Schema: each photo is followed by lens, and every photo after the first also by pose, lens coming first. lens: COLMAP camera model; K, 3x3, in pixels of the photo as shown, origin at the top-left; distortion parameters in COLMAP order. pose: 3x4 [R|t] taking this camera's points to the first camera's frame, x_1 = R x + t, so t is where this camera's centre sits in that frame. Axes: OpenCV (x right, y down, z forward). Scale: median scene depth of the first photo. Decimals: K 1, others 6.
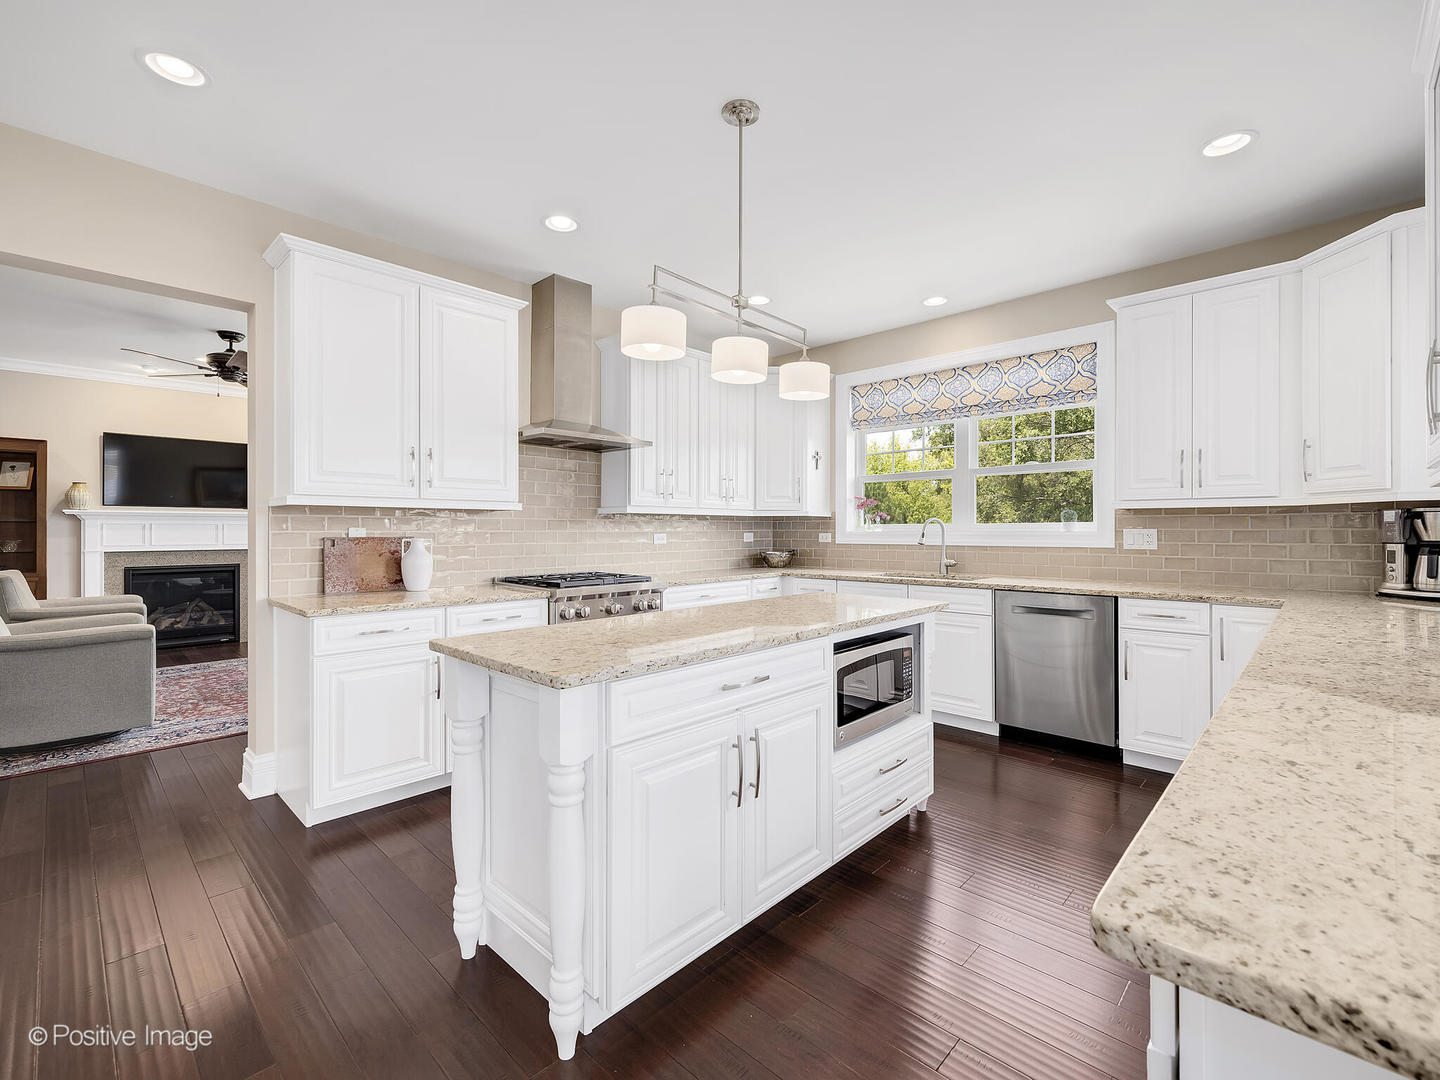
lens RADIAL K [[638.6, 0, 722.9], [0, 638.6, 533.4], [0, 0, 1]] dist [-0.001530, -0.000254]
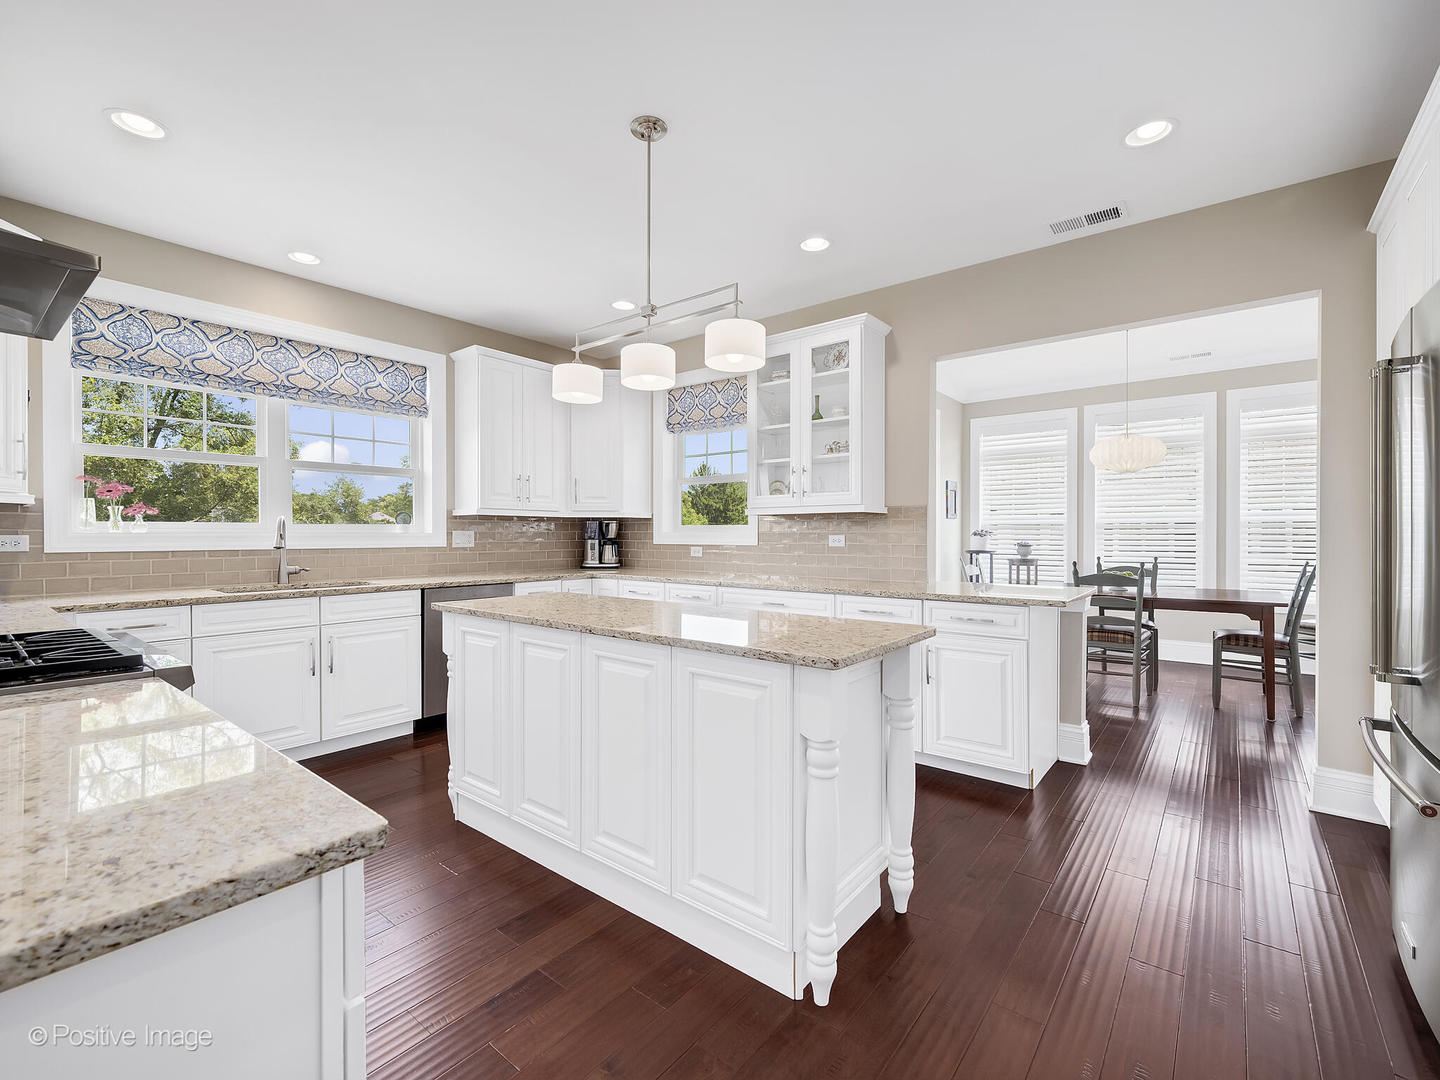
lens RADIAL K [[638.6, 0, 721.2], [0, 638.6, 533.3], [0, 0, 1]] dist [-0.001530, -0.000254]
pose [[-0.084281, 0.001582, 0.996441, -0.570784], [0.002520, 0.999996, -0.001375, 0.000971], [-0.996439, 0.002395, -0.084285, 0.543598]]
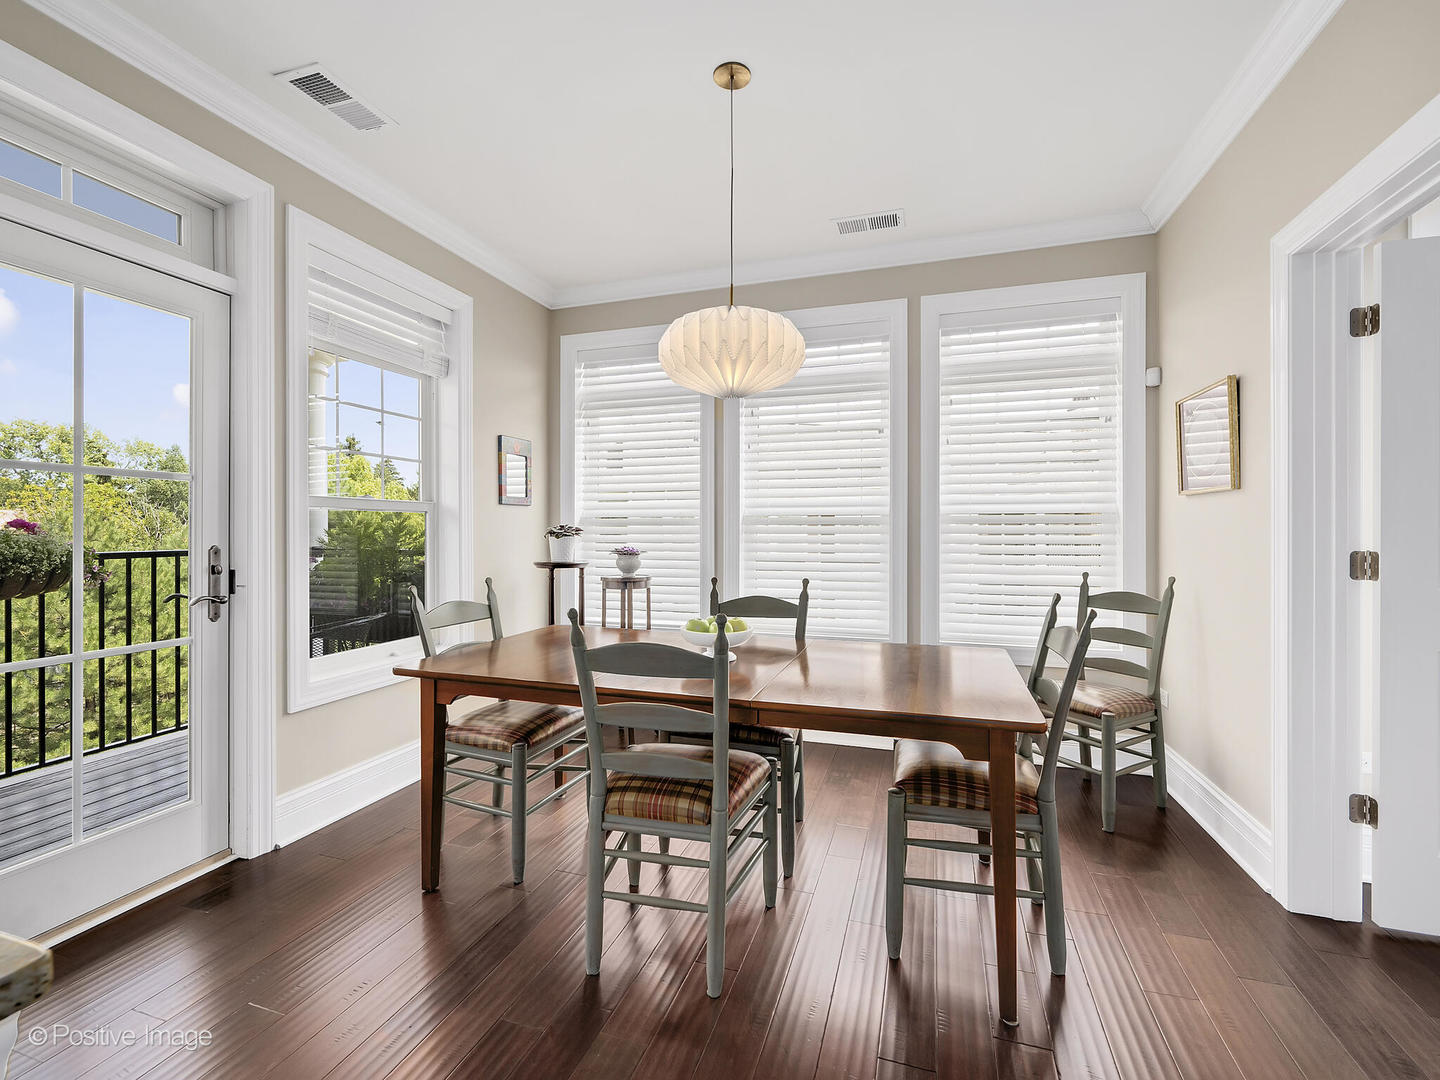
lens RADIAL K [[638.6, 0, 714.8], [0, 638.6, 537.8], [0, 0, 1]] dist [-0.001530, -0.000254]
pose [[-0.424597, -0.013136, 0.905287, -0.238126], [0.001983, 0.999879, 0.015439, -0.001960], [-0.905380, 0.008350, -0.424519, 0.227575]]
